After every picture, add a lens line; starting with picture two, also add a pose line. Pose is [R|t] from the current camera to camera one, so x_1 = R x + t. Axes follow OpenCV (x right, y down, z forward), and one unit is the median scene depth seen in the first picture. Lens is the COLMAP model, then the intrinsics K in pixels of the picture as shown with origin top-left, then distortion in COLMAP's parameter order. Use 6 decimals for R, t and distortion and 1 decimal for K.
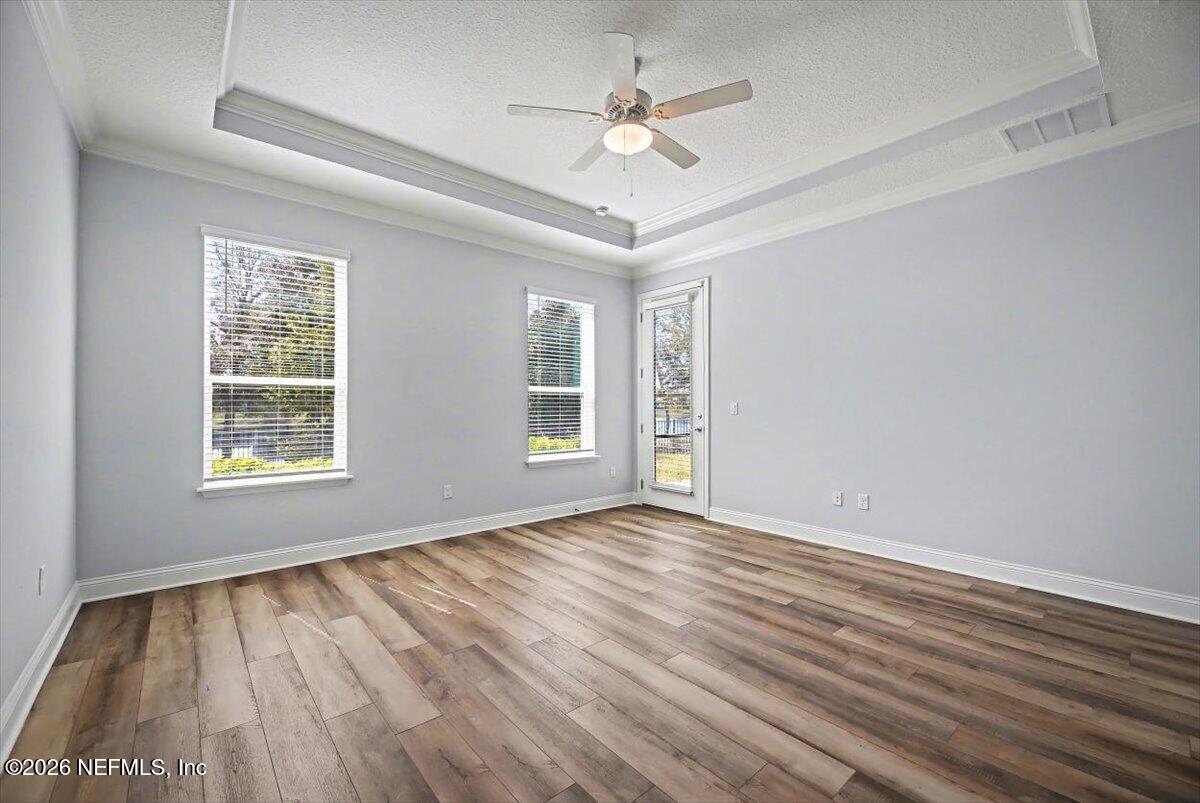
lens RADIAL K [[485.2, 0, 600.7], [0, 485.2, 403.0], [0, 0, 1]] dist [-0.001836, -0.000611]
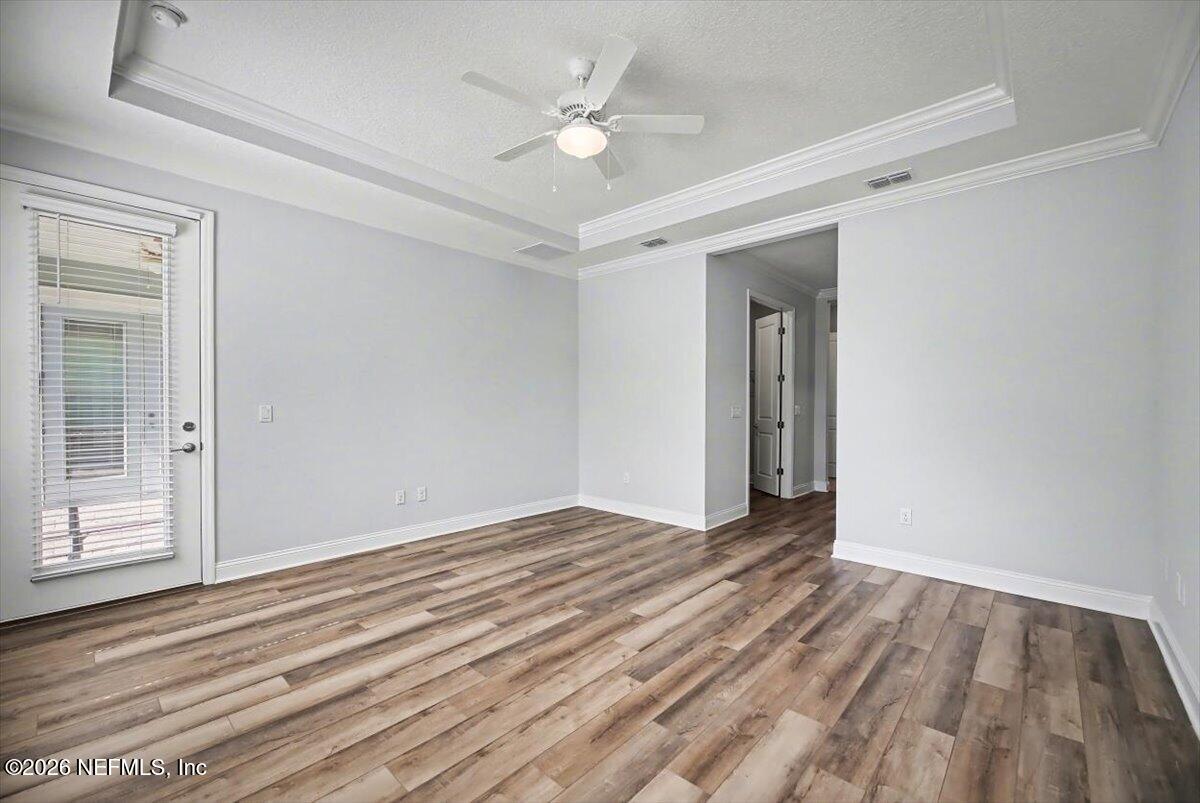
lens RADIAL K [[489.2, 0, 598.3], [0, 489.2, 405.0], [0, 0, 1]] dist [0.001127, -0.000500]
pose [[-0.116723, -0.002832, 0.993160, -0.835057], [-0.012059, 0.999926, 0.001434, -0.011246], [-0.993091, -0.011809, -0.116748, 0.960752]]
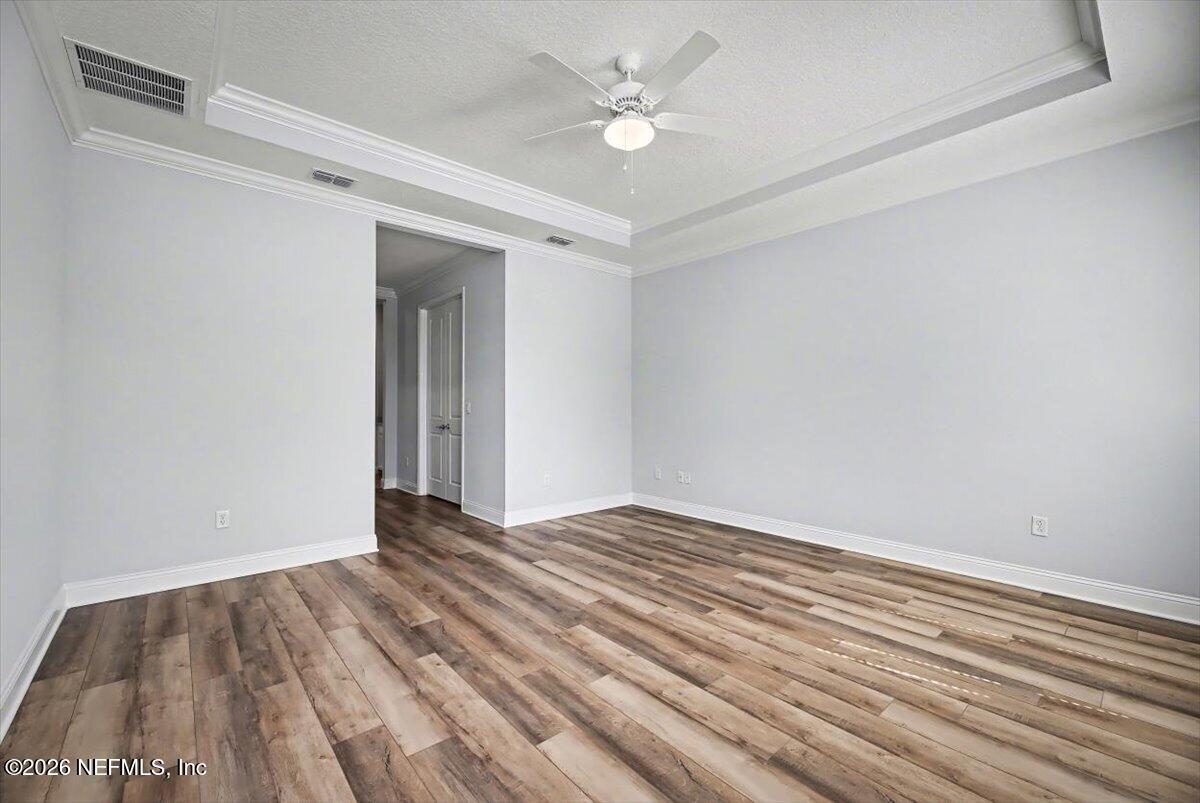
lens RADIAL K [[485.2, 0, 600.7], [0, 485.2, 403.0], [0, 0, 1]] dist [-0.001836, -0.000611]
pose [[-1.000000, 0.000738, -0.000668, 0.103695], [0.000748, 0.999884, -0.015184, 0.014352], [0.000657, -0.015184, -0.999884, 1.757778]]
